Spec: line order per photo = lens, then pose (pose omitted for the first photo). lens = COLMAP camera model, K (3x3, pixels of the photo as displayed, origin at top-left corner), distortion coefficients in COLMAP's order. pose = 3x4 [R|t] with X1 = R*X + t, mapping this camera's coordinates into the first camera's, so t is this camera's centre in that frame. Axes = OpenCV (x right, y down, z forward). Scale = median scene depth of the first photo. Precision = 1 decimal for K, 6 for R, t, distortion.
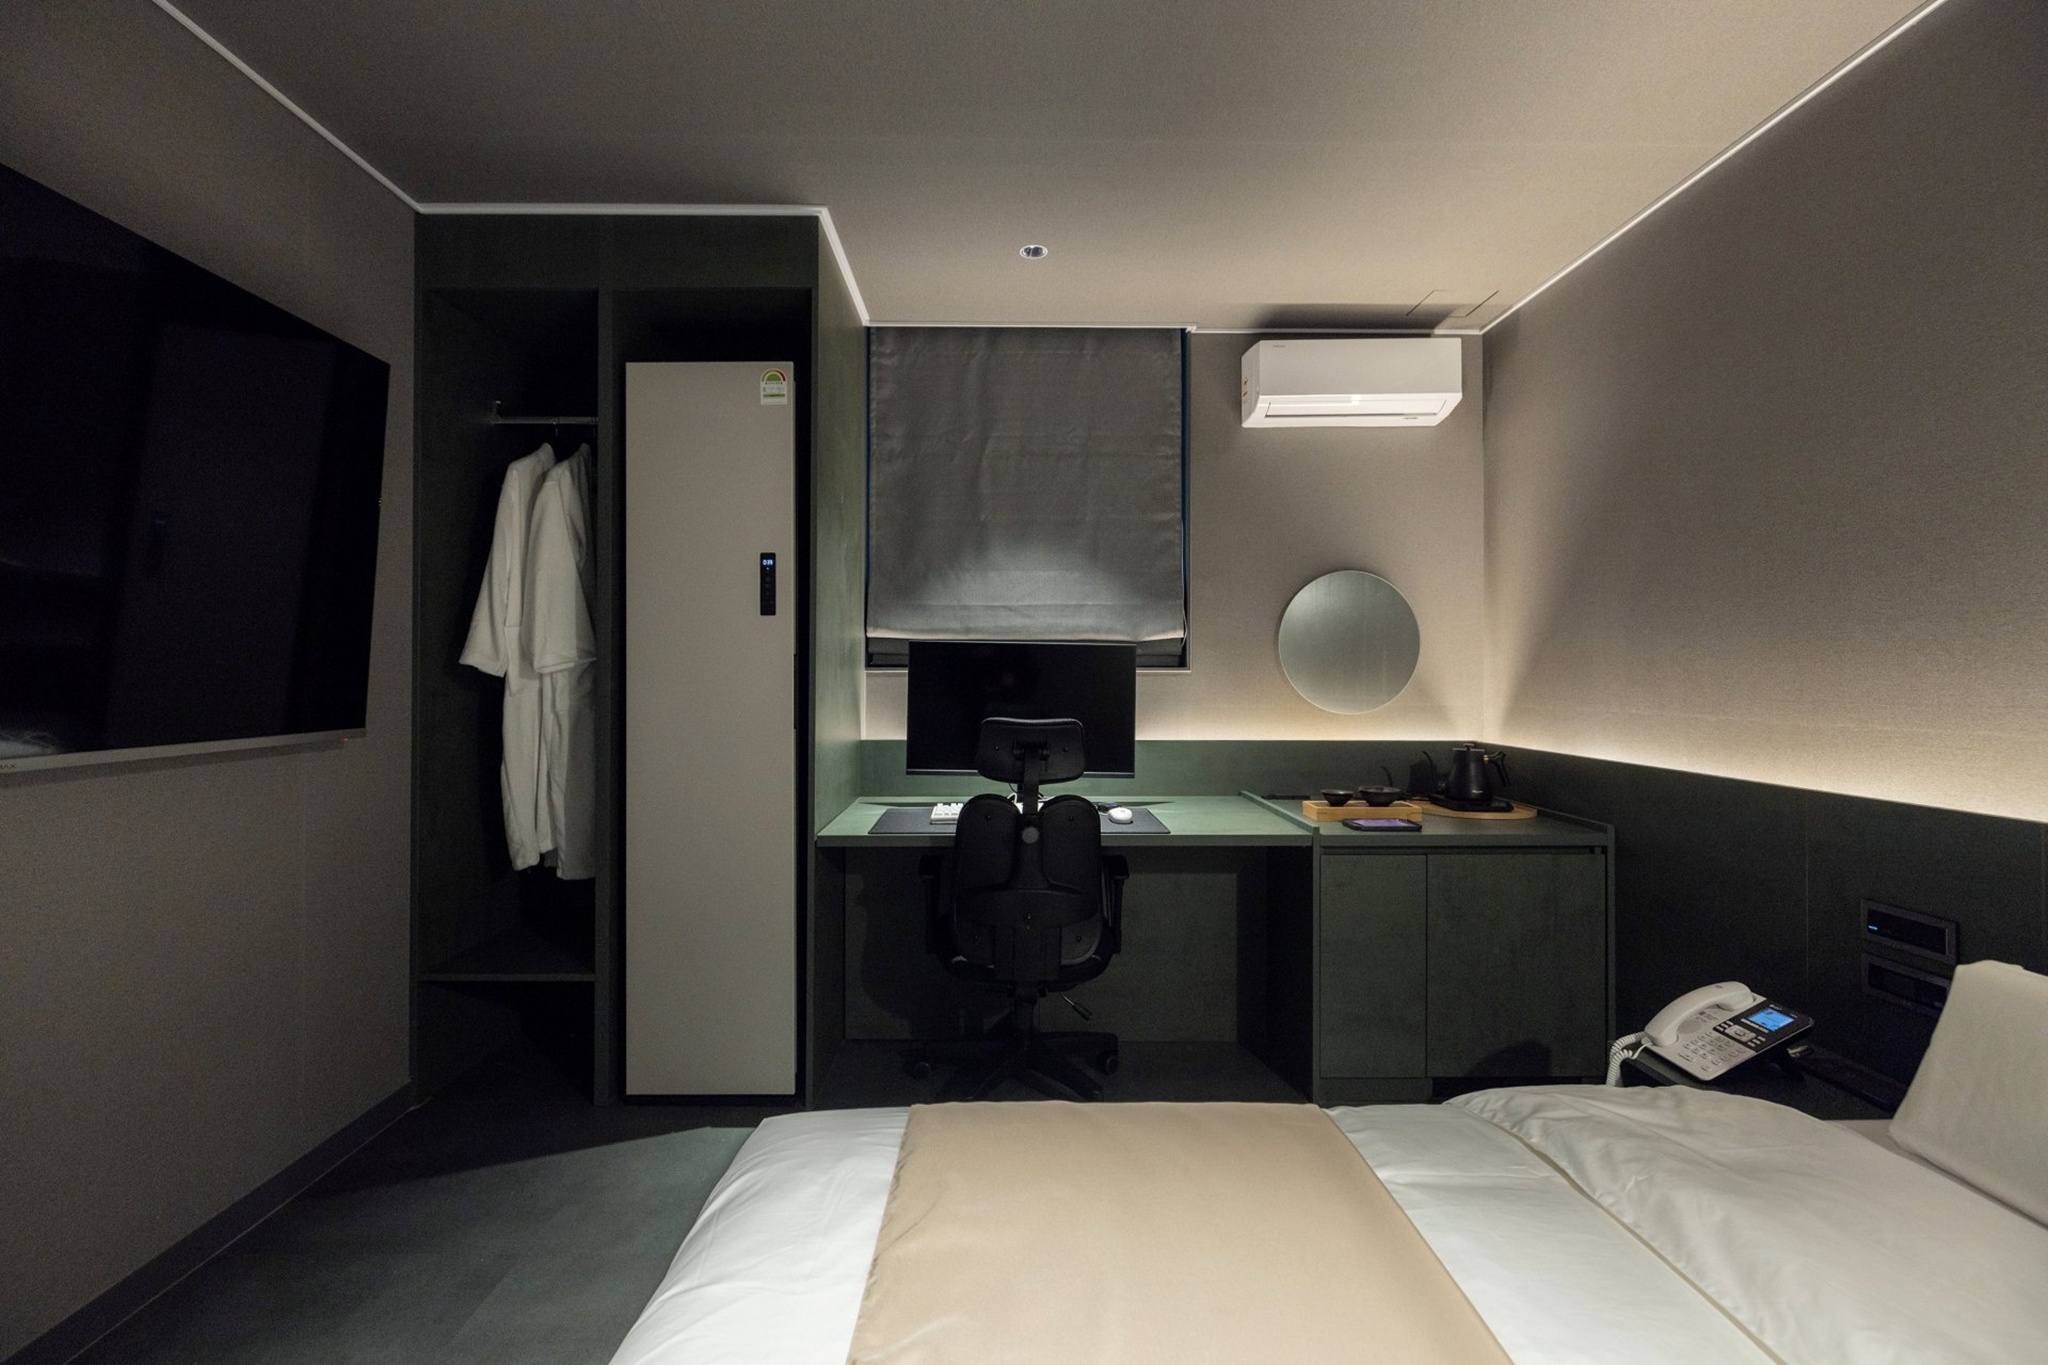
lens RADIAL K [[870.7, 0, 1015.3], [0, 870.7, 665.4], [0, 0, 1]] dist [-0.000634, -0.000306]
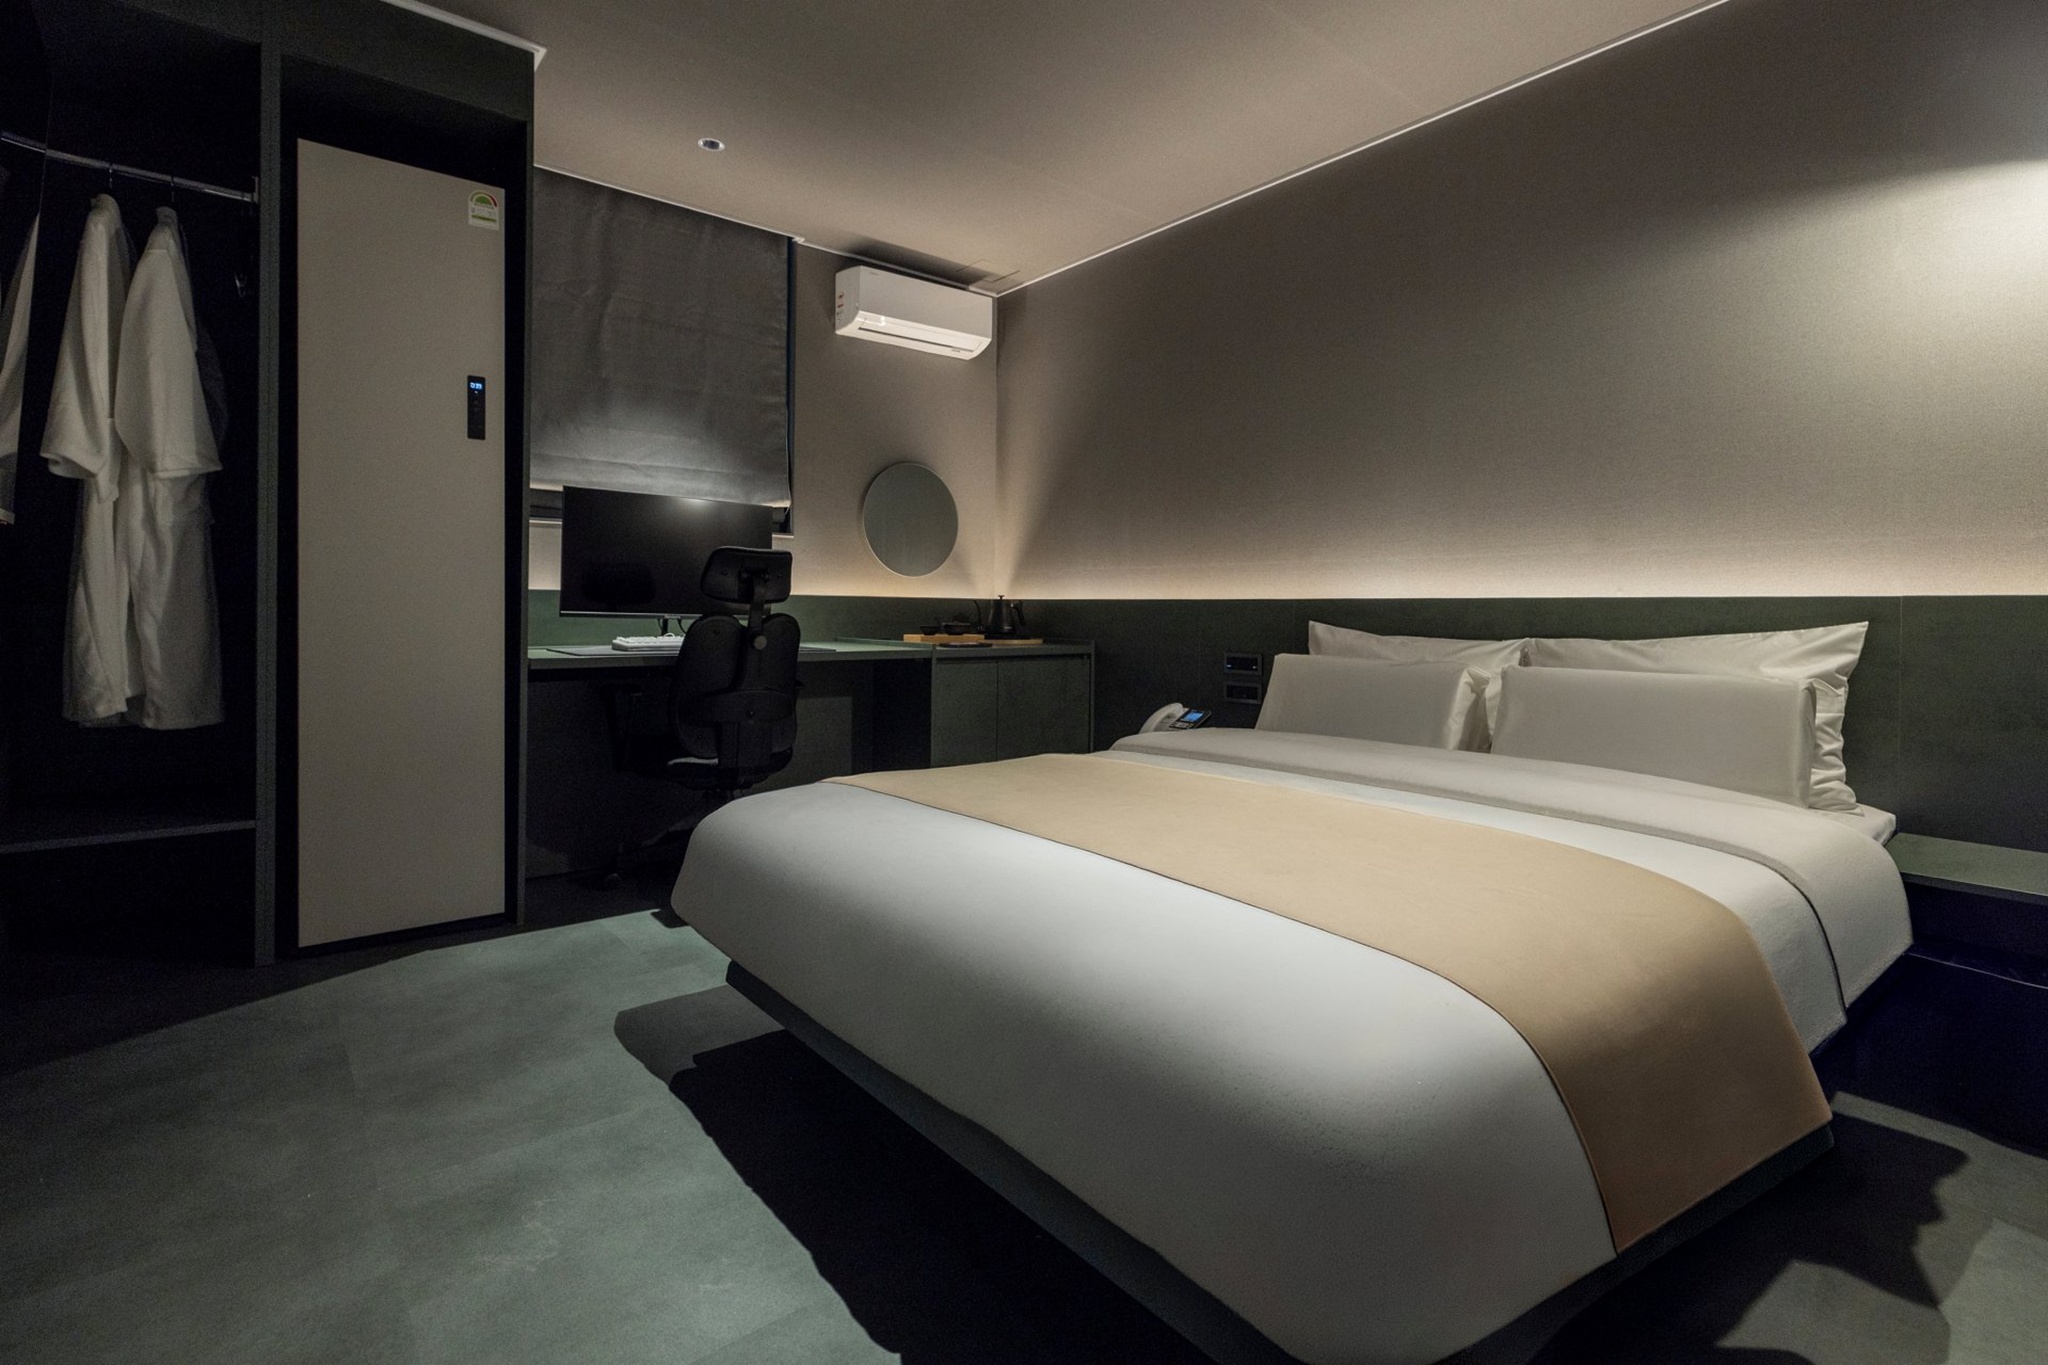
lens RADIAL K [[949.6, 0, 1025.9], [0, 949.6, 609.4], [0, 0, 1]] dist [-0.000114, -0.000260]
pose [[0.778644, 0.005265, 0.627444, -0.427153], [-0.015560, 0.999819, 0.010920, 0.103641], [-0.627274, -0.018266, 0.778585, -0.217272]]
